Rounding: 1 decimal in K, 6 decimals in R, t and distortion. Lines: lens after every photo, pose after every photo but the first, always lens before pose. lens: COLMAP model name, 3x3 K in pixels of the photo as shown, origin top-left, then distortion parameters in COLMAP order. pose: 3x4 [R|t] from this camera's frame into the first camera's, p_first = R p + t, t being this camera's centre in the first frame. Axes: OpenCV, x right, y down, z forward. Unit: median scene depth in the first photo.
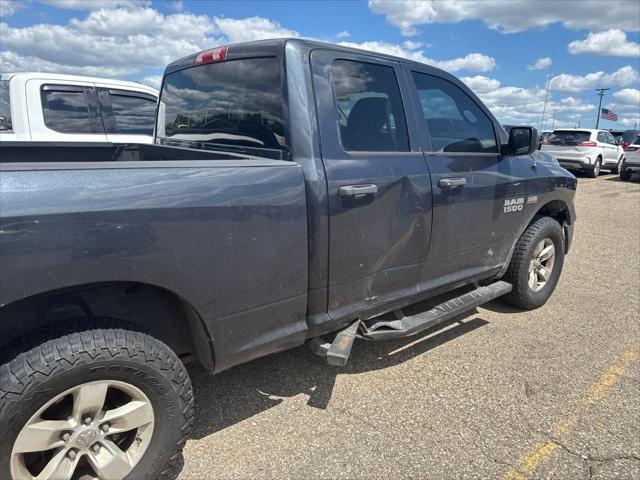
lens RADIAL K [[454.0, 0, 321.6], [0, 454.0, 242.7], [0, 0, 1]] dist [0.036160, -0.033731]
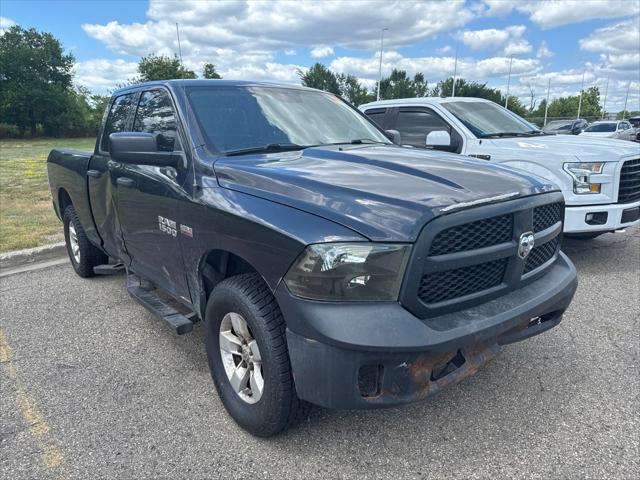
lens RADIAL K [[454.0, 0, 318.1], [0, 454.0, 241.3], [0, 0, 1]] dist [0.036160, -0.033731]
pose [[-0.023111, 0.204424, -0.978610, 1.182070], [-0.232423, 0.950951, 0.204136, -0.276864], [0.972340, 0.232170, 0.025536, 1.203473]]
